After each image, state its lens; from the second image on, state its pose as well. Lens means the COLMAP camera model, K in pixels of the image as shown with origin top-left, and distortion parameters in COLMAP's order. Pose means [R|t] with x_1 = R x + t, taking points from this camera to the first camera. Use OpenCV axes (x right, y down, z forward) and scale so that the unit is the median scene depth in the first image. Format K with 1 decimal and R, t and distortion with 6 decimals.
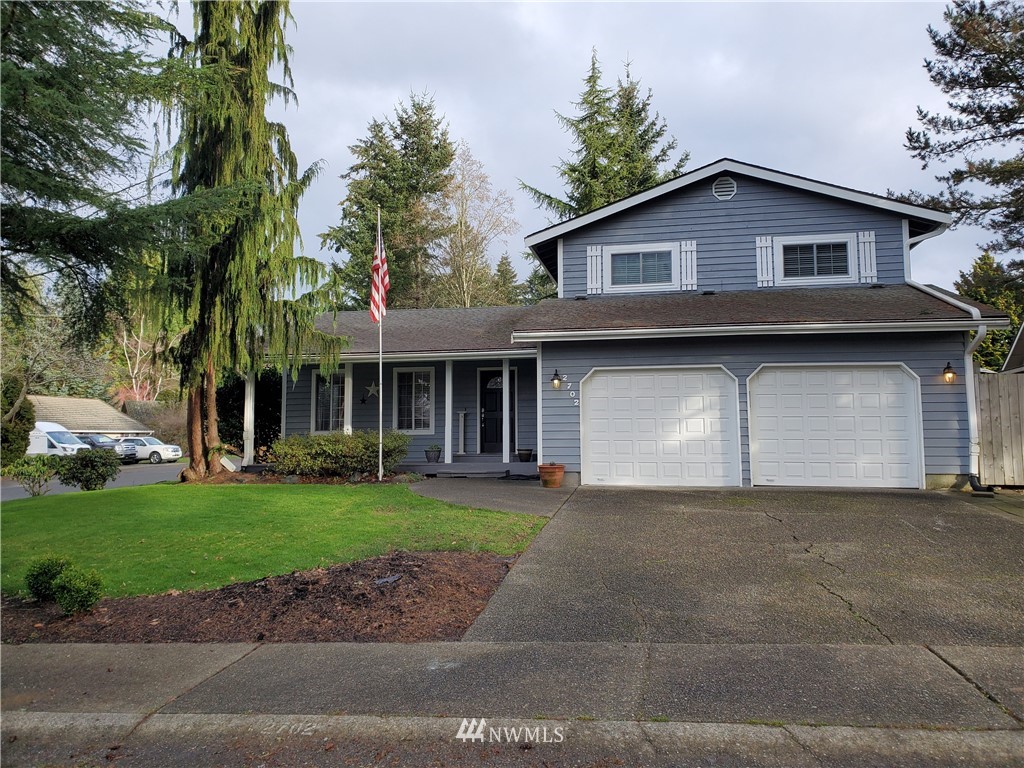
lens RADIAL K [[820.4, 0, 504.9], [0, 820.4, 363.8], [0, 0, 1]] dist [0.050785, -0.042340]
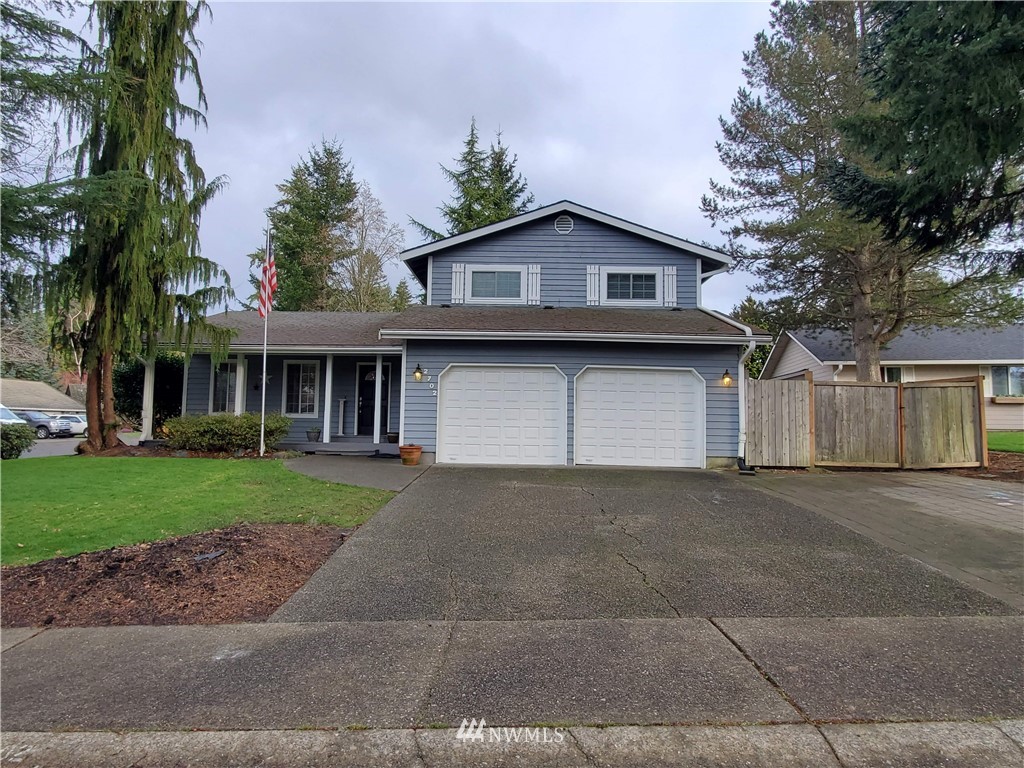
lens RADIAL K [[615.4, 0, 505.5], [0, 615.4, 390.3], [0, 0, 1]] dist [0.004287, -0.000841]
pose [[0.986584, 0.032153, 0.160054, 0.041835], [-0.037384, 0.998857, 0.029778, 0.012065], [-0.158913, -0.035362, 0.986659, 0.100699]]
